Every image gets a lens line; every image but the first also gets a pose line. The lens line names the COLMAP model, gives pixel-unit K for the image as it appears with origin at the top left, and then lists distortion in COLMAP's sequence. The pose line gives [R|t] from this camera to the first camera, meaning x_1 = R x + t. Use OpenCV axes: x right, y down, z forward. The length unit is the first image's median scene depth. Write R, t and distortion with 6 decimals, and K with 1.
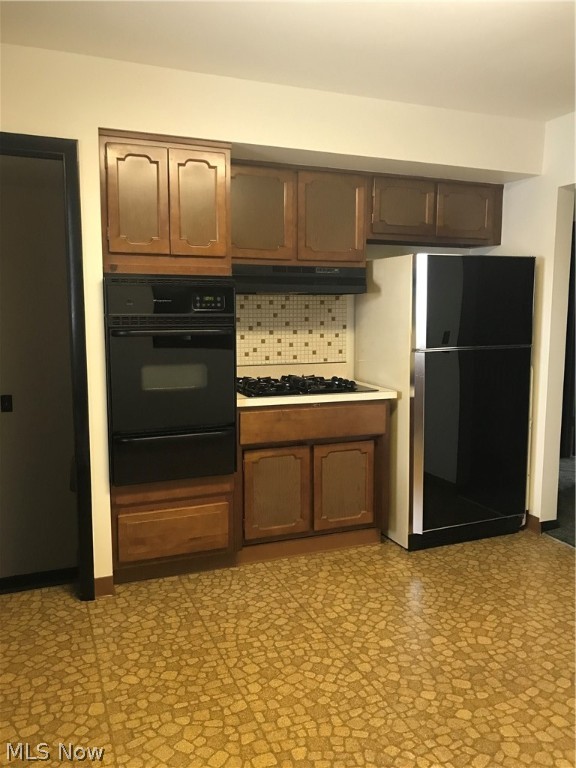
lens RADIAL K [[627.8, 0, 288.0], [0, 627.8, 384.0], [0, 0, 1]] dist [0.026425, -0.015841]
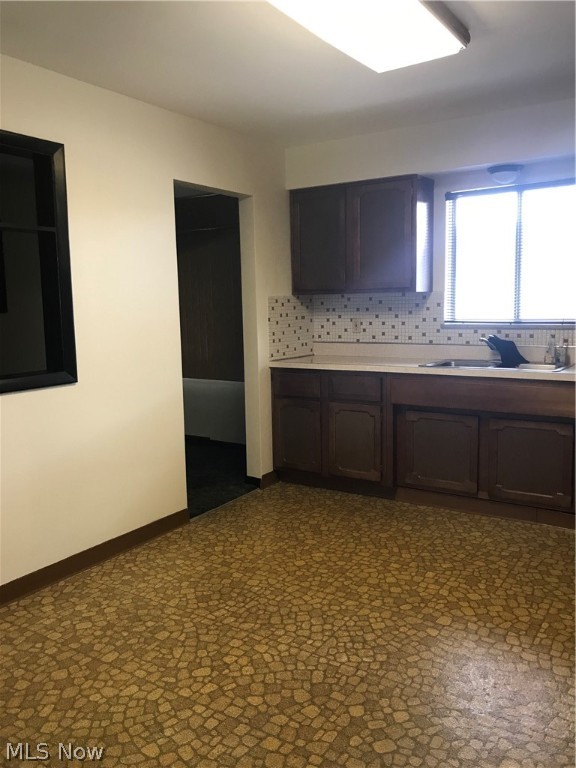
lens RADIAL K [[627.8, 0, 288.0], [0, 627.8, 384.0], [0, 0, 1]] dist [0.026425, -0.015841]
pose [[-0.821665, 0.090199, -0.562788, 0.485605], [-0.052724, 0.971137, 0.232623, -0.197100], [0.567527, 0.220810, -0.793194, 1.709092]]
